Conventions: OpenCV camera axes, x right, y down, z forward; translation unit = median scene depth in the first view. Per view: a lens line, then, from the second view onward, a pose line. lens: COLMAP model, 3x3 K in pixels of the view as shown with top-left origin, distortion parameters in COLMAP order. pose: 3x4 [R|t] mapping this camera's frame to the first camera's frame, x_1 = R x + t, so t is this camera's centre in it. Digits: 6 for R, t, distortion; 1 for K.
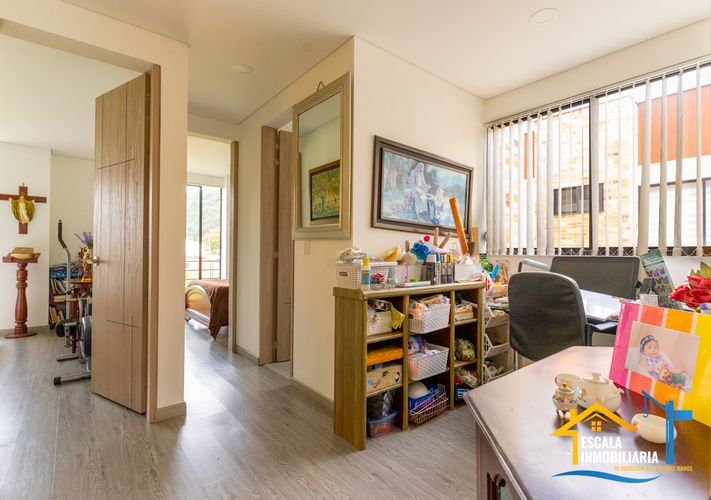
lens RADIAL K [[352.2, 0, 356.2], [0, 352.2, 251.7], [0, 0, 1]] dist [-0.002964, -0.000408]
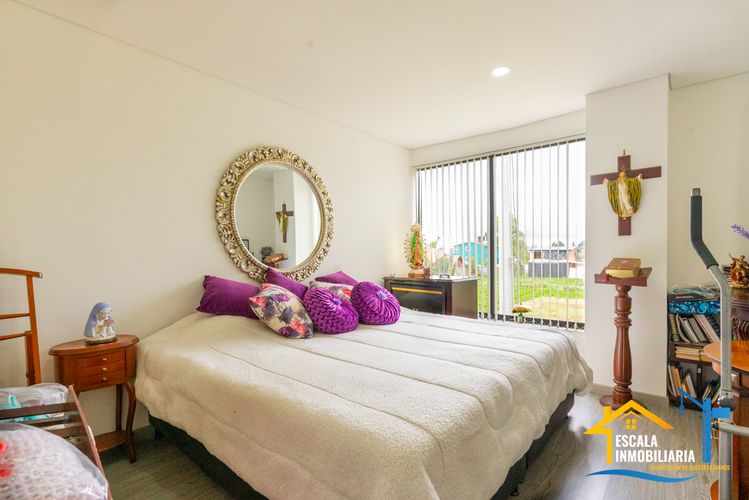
lens RADIAL K [[362.3, 0, 375.1], [0, 362.3, 255.7], [0, 0, 1]] dist [-0.004250, 0.000602]
pose [[0.172339, -0.002546, -0.985034, -0.418194], [0.006540, 0.999978, -0.001441, -0.018221], [0.985016, -0.006193, 0.172352, 0.478463]]
